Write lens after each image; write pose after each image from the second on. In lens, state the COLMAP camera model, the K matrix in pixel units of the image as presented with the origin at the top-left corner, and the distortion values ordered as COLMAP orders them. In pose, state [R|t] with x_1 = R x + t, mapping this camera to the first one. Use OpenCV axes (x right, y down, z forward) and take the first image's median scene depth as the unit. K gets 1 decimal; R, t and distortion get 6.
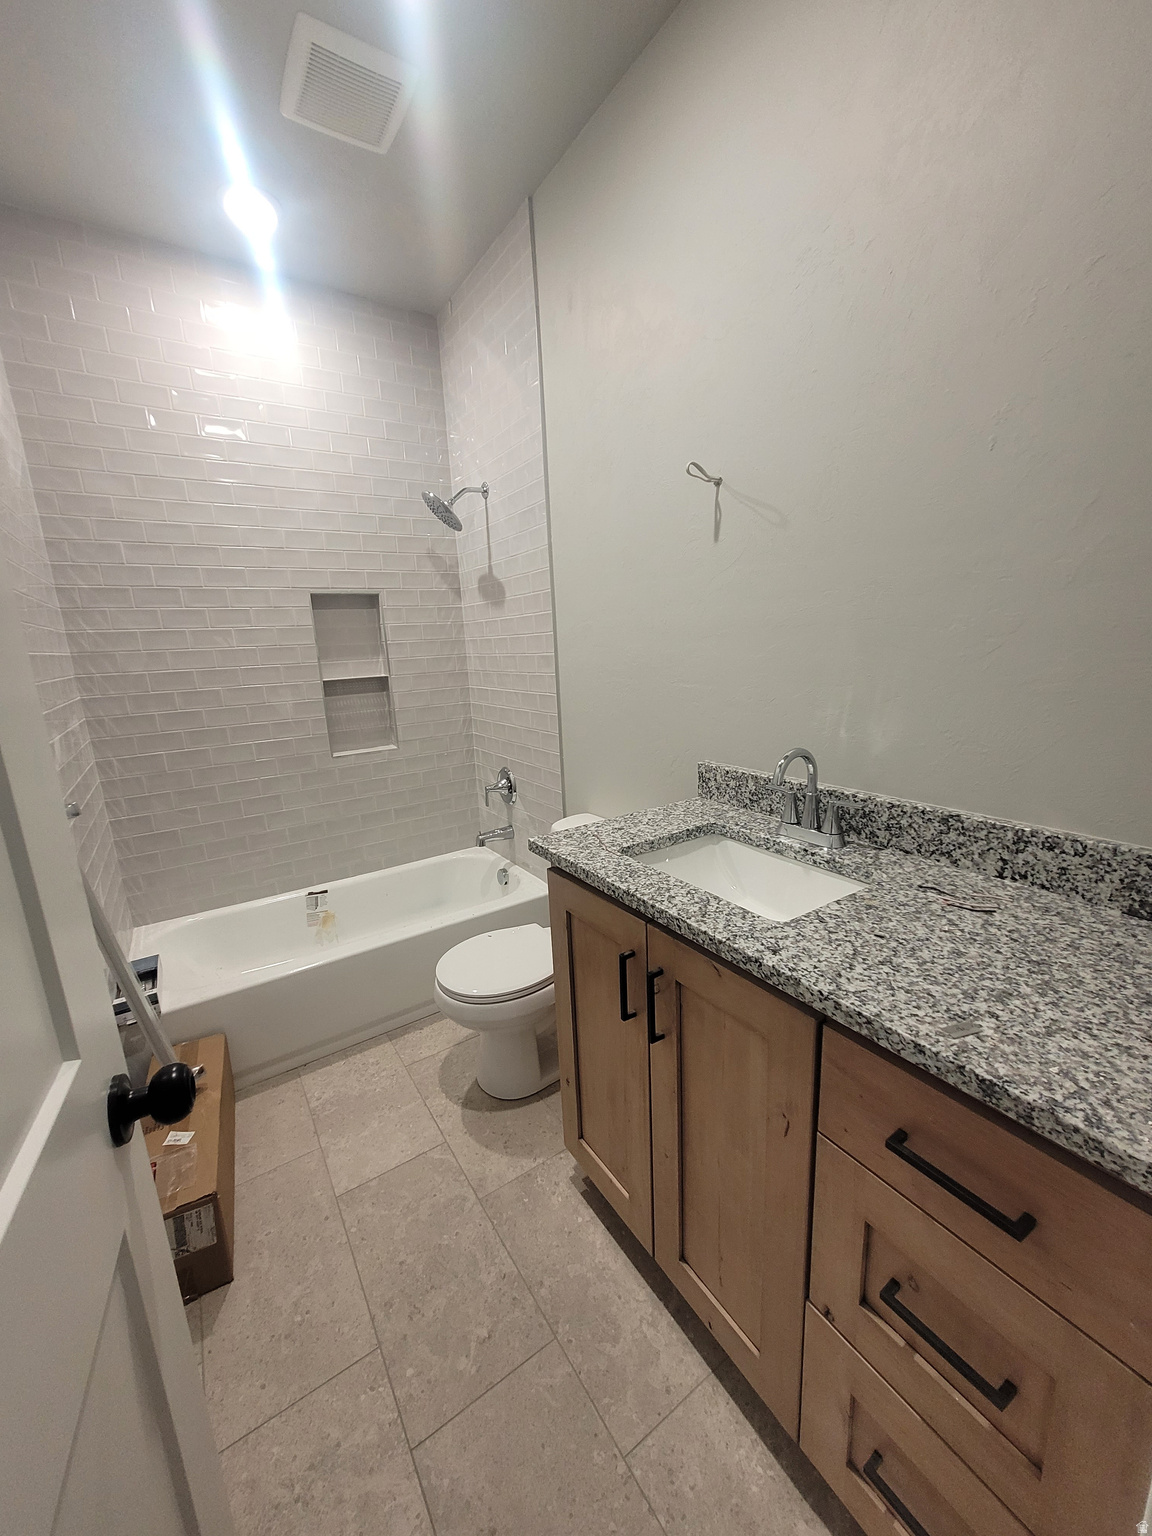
lens RADIAL K [[584.4, 0, 574.1], [0, 584.4, 770.9], [0, 0, 1]] dist [0.000585, 0.000036]
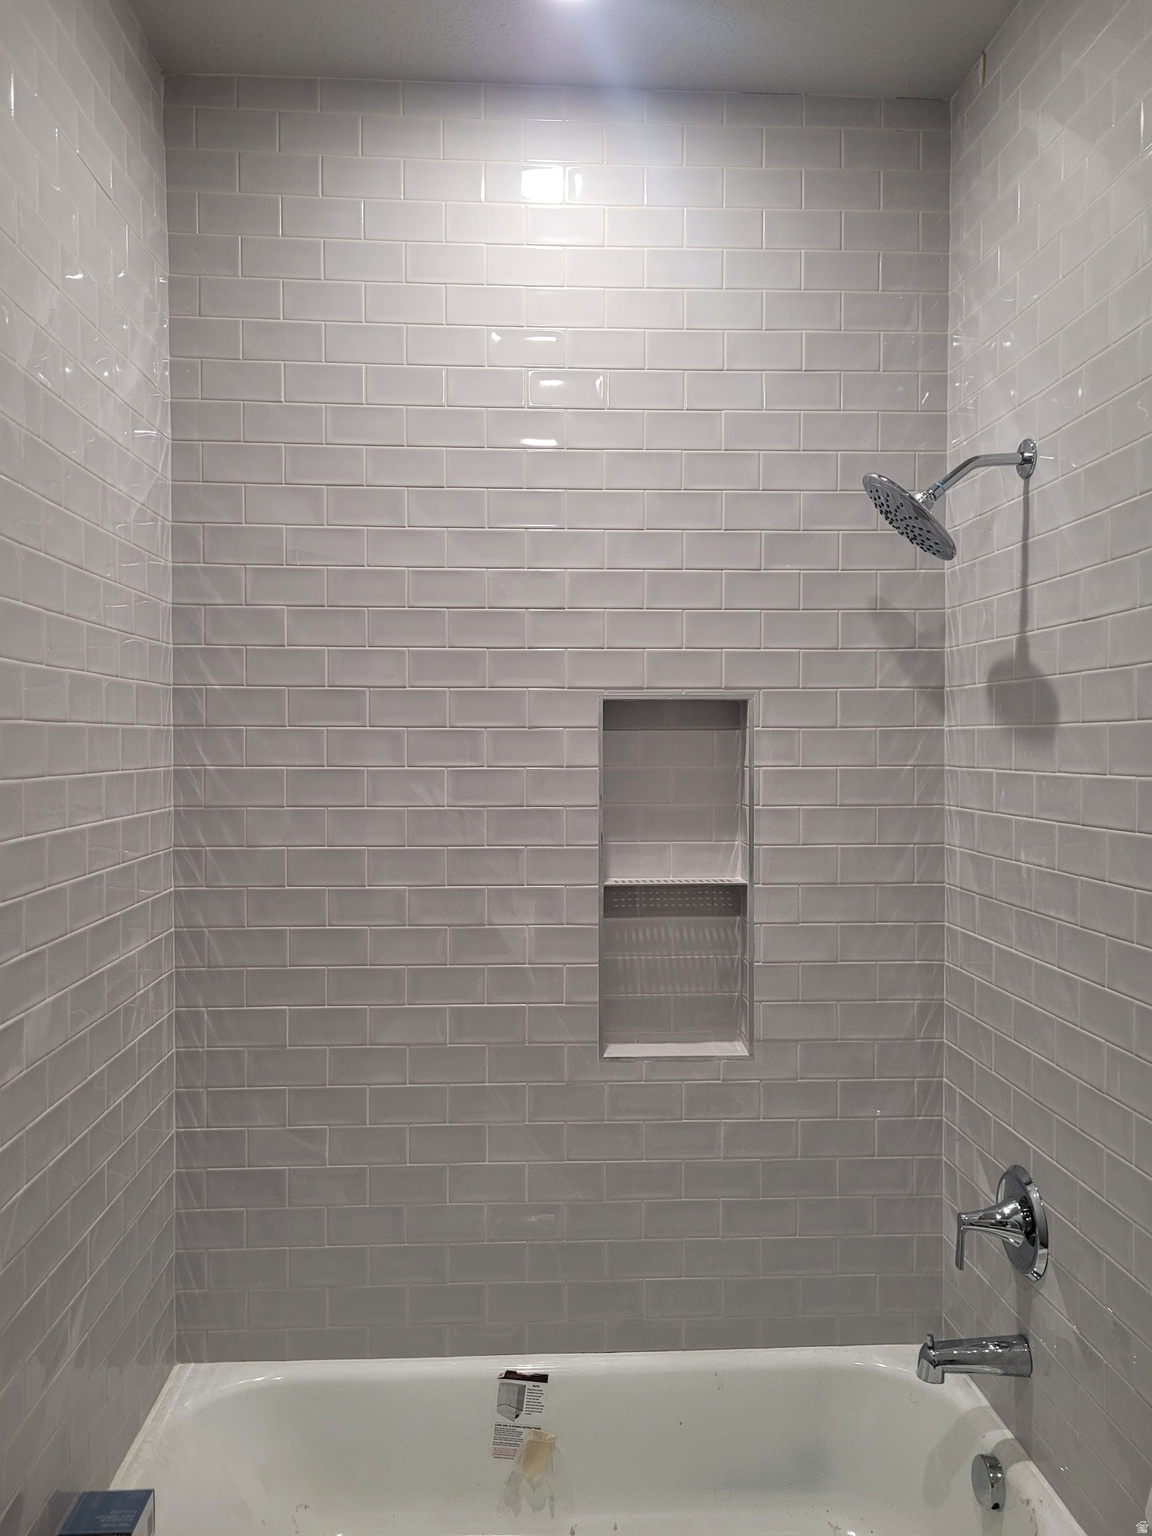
lens RADIAL K [[1155.8, 0, 571.2], [0, 1155.8, 765.4], [0, 0, 1]] dist [0.029108, -0.006296]
pose [[0.865363, 0.055865, -0.498022, -0.013355], [-0.147327, 0.978213, -0.146265, -0.108036], [0.479001, 0.199944, 0.854740, 0.203480]]
